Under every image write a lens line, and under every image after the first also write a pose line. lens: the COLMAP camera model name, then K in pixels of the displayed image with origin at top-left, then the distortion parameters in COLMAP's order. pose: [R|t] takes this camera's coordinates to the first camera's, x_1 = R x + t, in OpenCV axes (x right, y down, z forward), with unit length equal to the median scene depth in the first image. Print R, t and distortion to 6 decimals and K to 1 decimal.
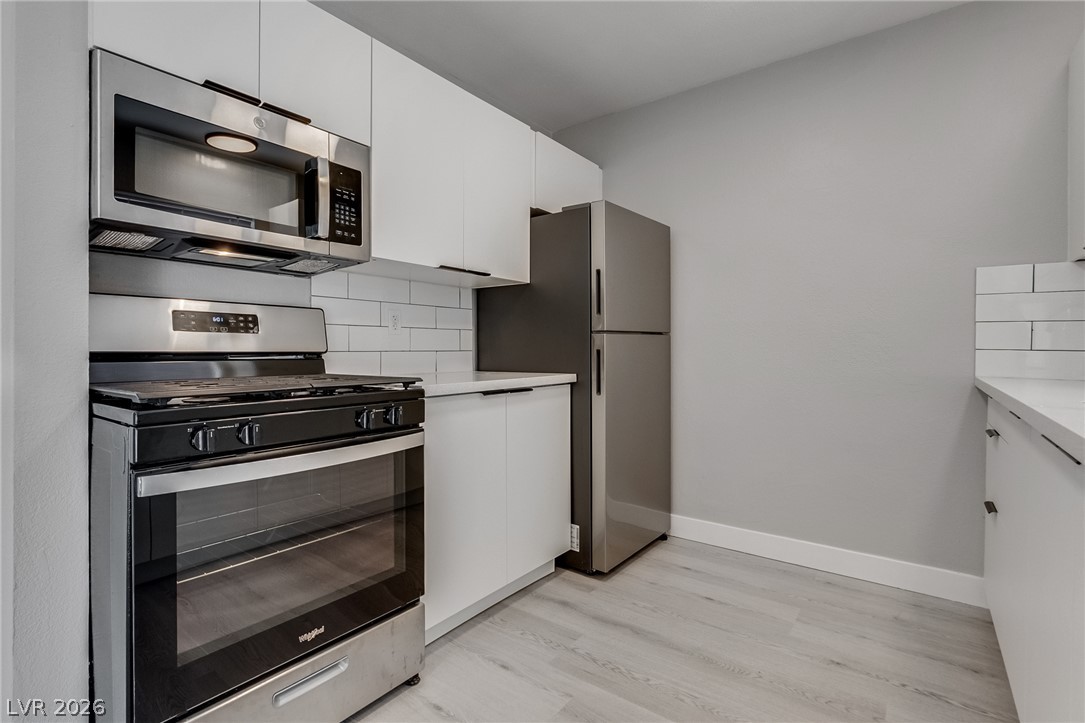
lens RADIAL K [[521.2, 0, 513.4], [0, 521.2, 344.7], [0, 0, 1]] dist [0.006357, -0.002078]
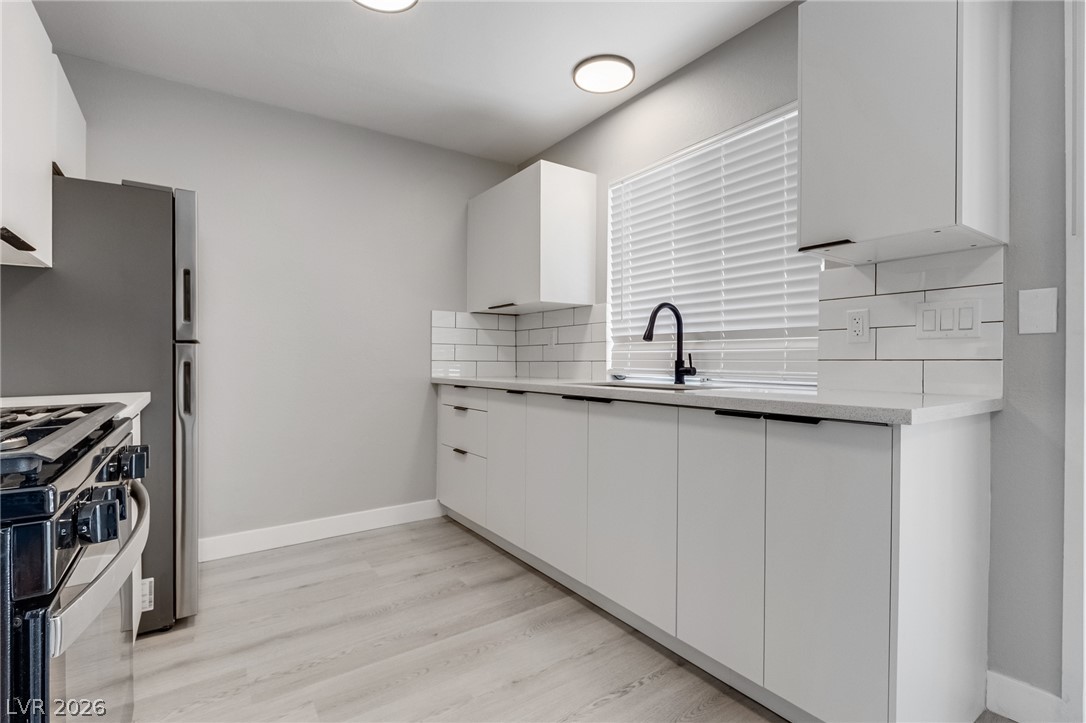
lens RADIAL K [[512.4, 0, 542.0], [0, 512.4, 360.6], [0, 0, 1]] dist [0.001481, -0.001636]
pose [[0.286579, -0.003498, 0.958050, -0.548737], [-0.004249, 0.999979, 0.004922, -0.000124], [-0.958047, -0.005481, 0.286558, 0.217518]]
